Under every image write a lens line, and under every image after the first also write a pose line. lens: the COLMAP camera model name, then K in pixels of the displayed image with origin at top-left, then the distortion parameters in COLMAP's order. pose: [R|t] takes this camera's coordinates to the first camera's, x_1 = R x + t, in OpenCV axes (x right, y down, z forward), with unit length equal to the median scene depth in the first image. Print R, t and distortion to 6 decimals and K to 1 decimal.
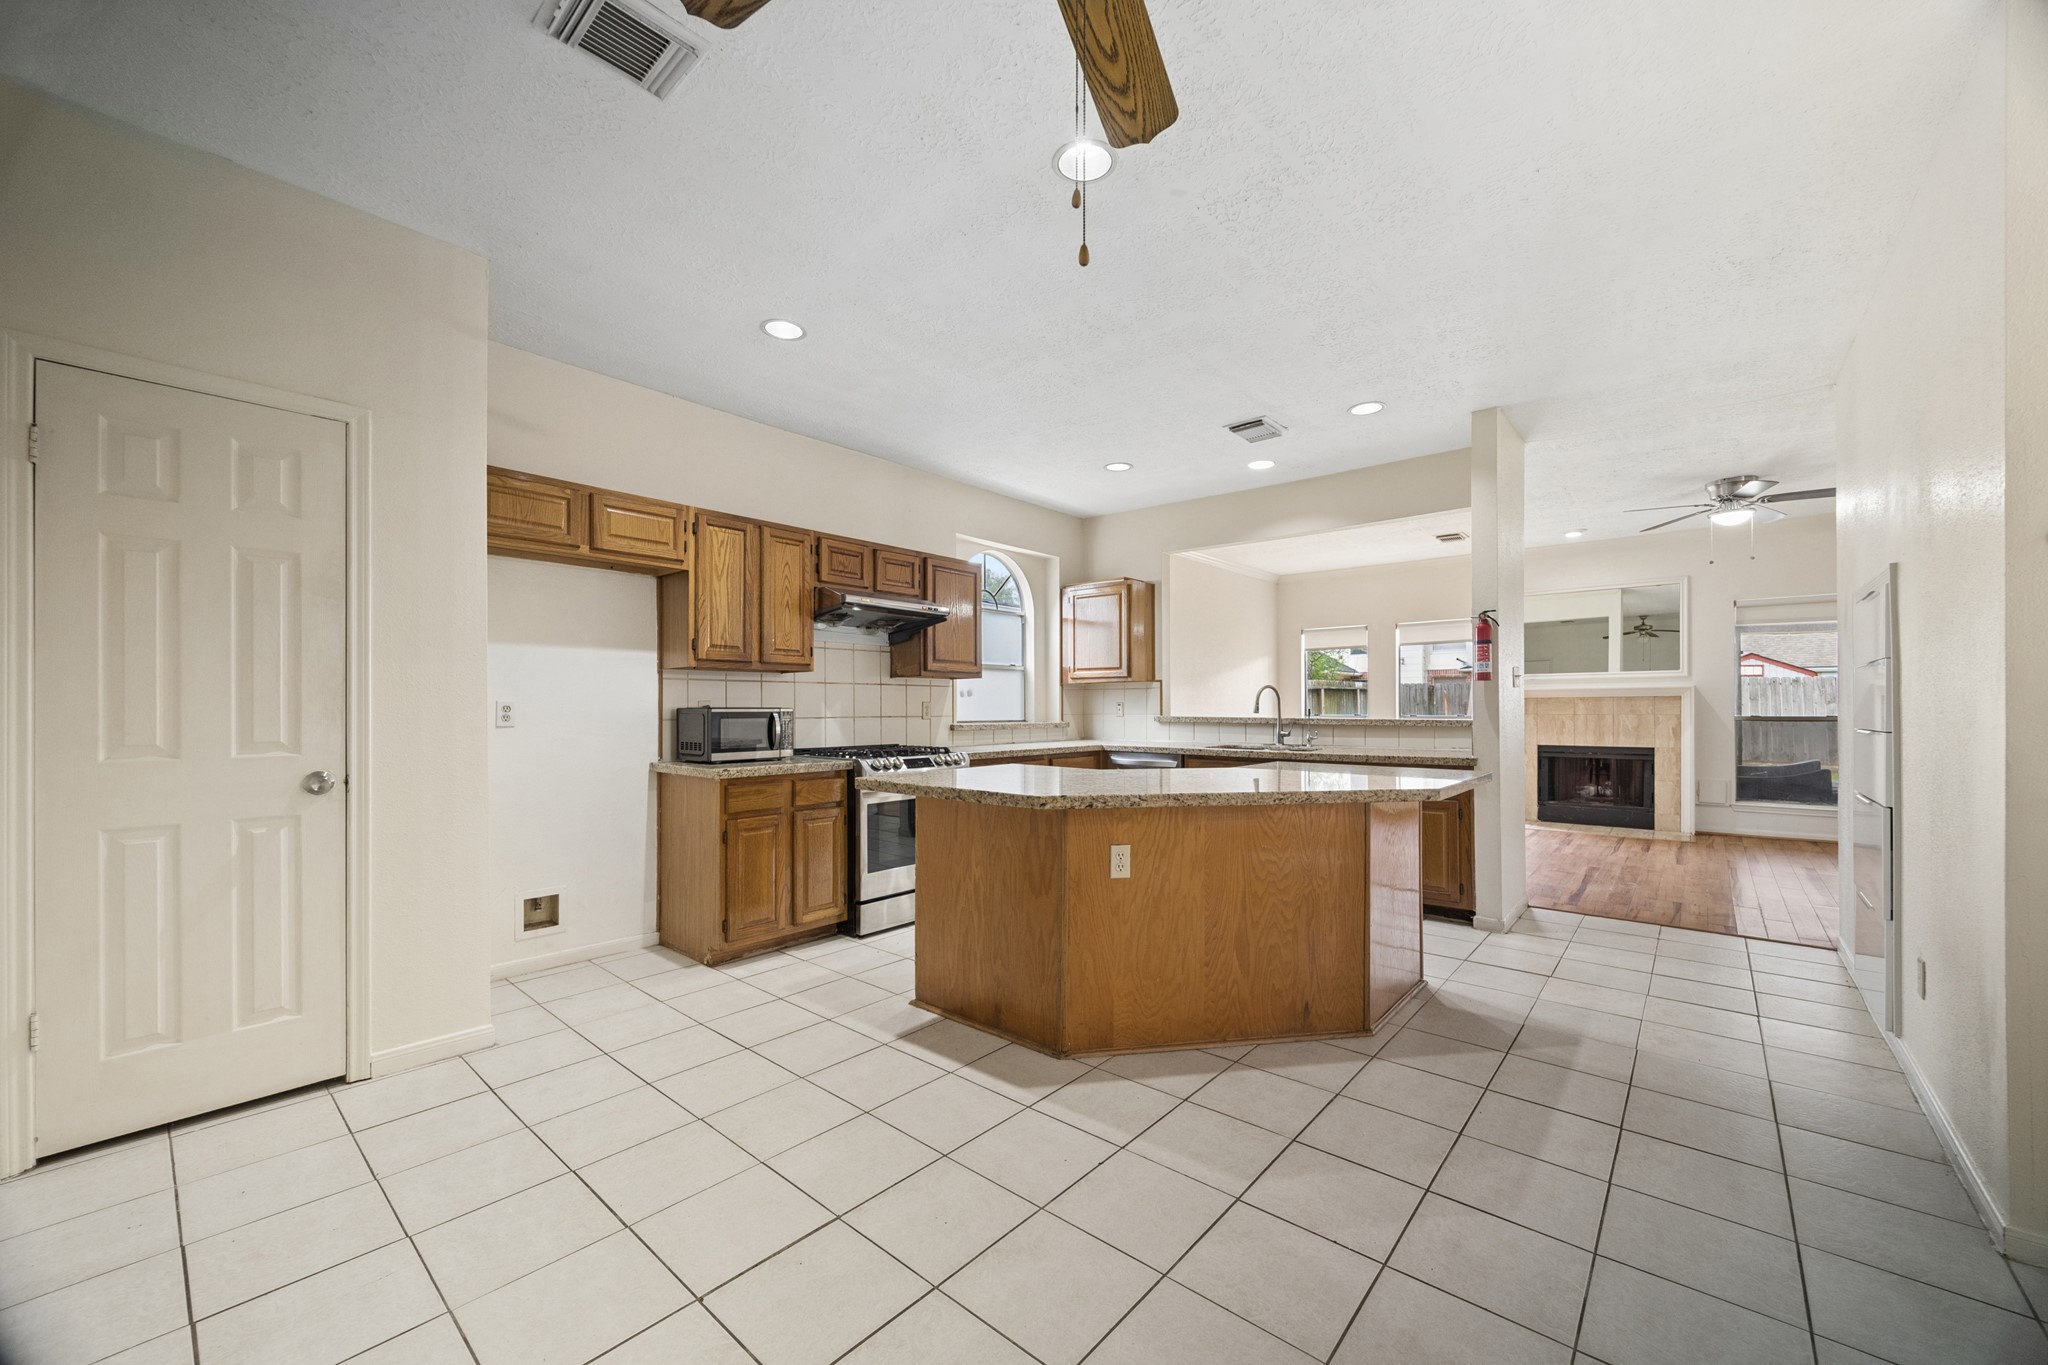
lens RADIAL K [[785.2, 0, 1022.8], [0, 785.2, 699.8], [0, 0, 1]] dist [-0.001167, -0.000140]
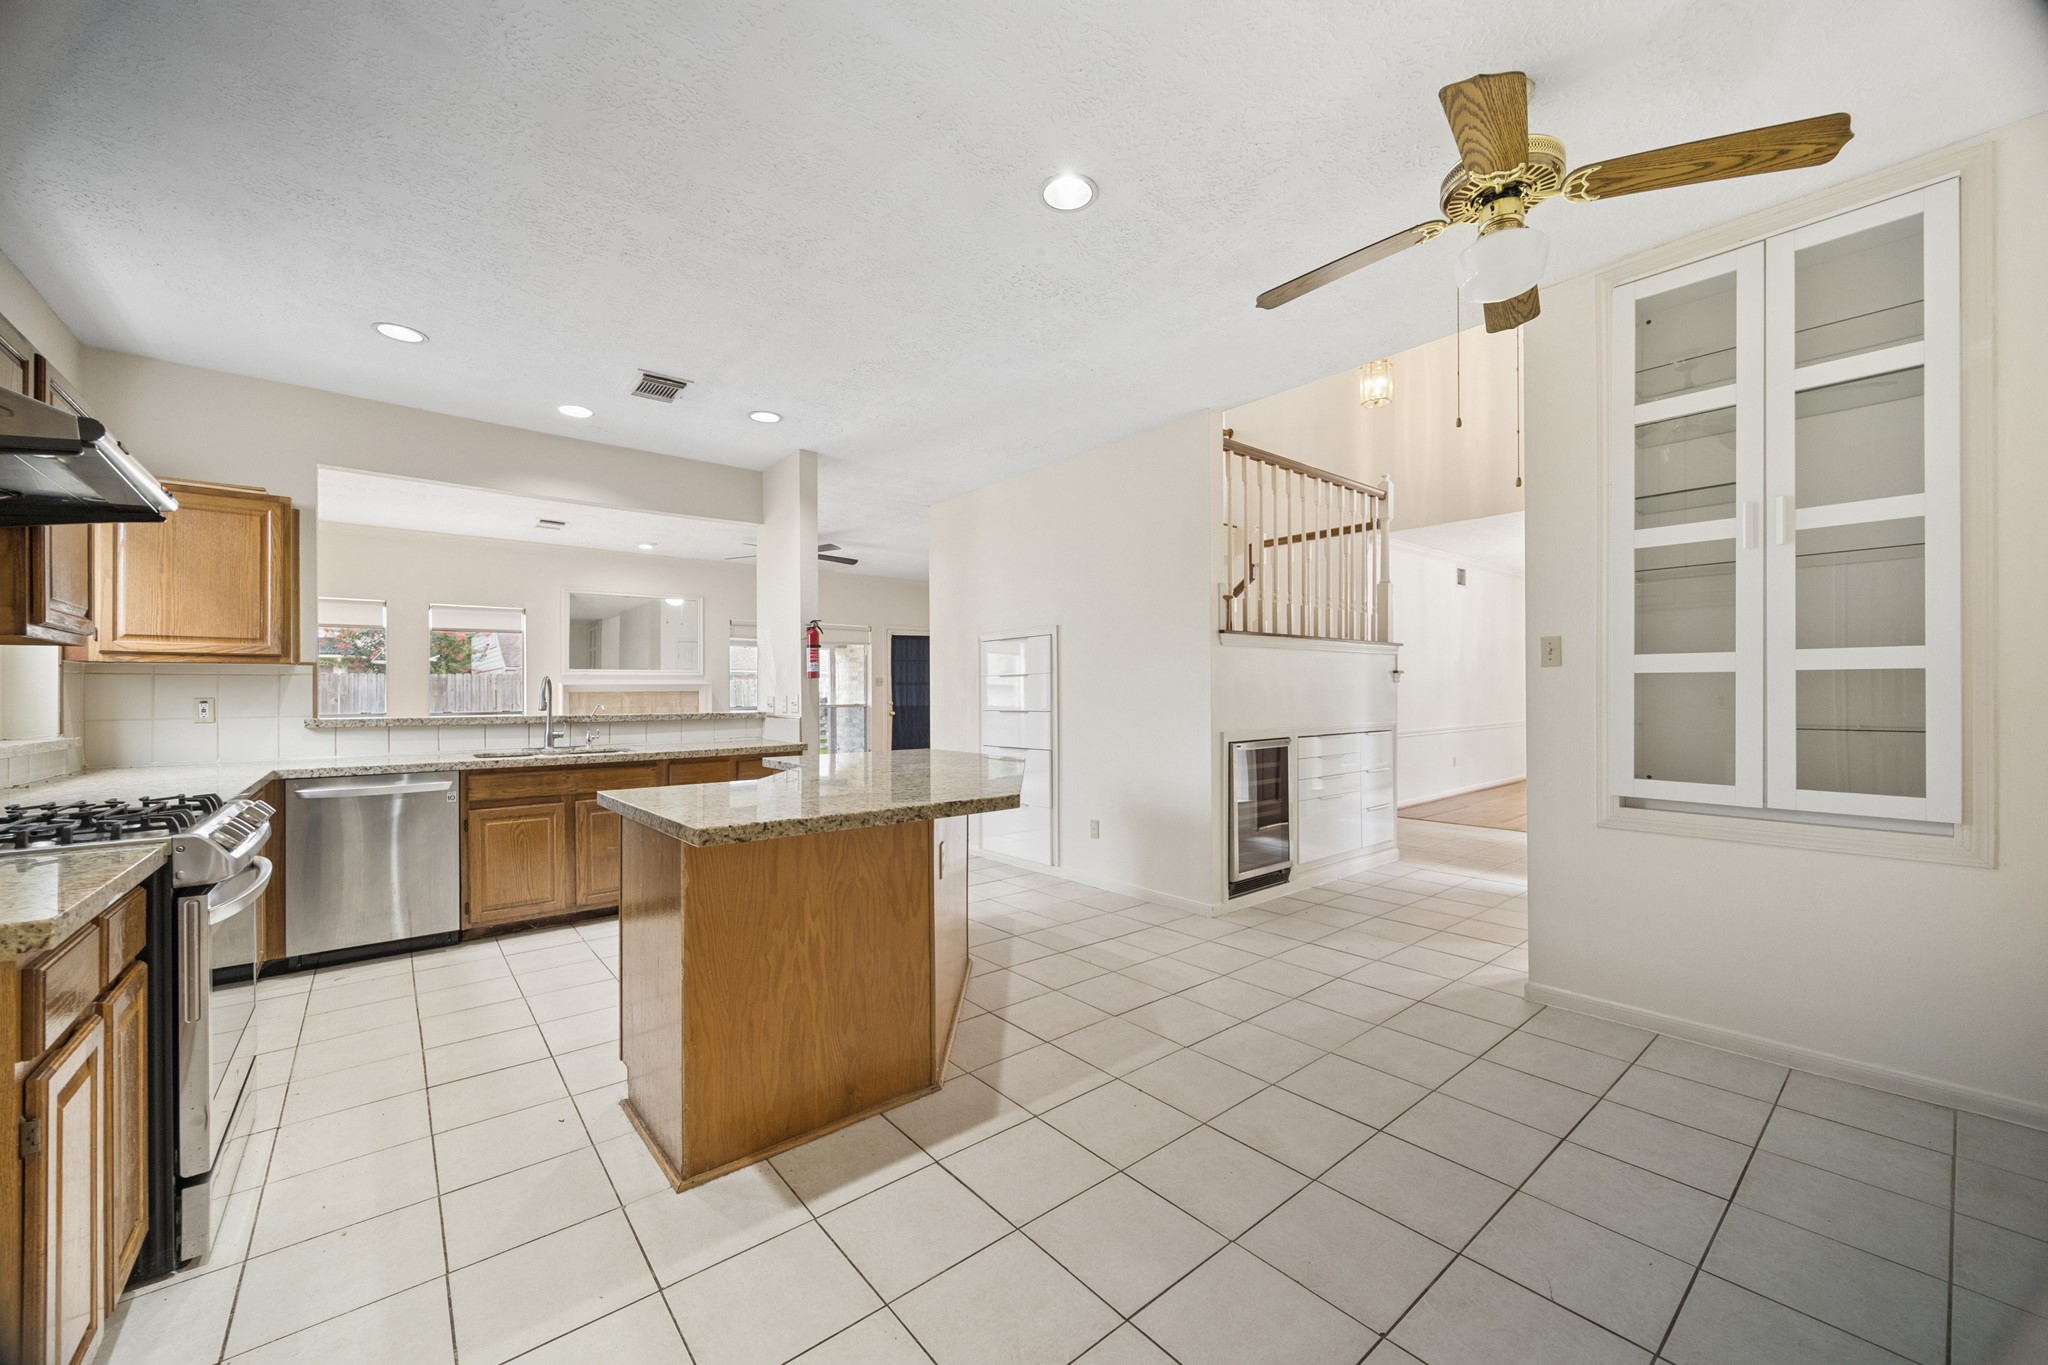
lens RADIAL K [[785.2, 0, 1024.9], [0, 785.2, 689.5], [0, 0, 1]] dist [-0.001167, -0.000140]
pose [[0.157572, 0.007208, 0.987481, -0.760768], [-0.001954, 0.999974, -0.006988, 0.000587], [-0.987506, -0.000828, 0.157582, 0.688541]]
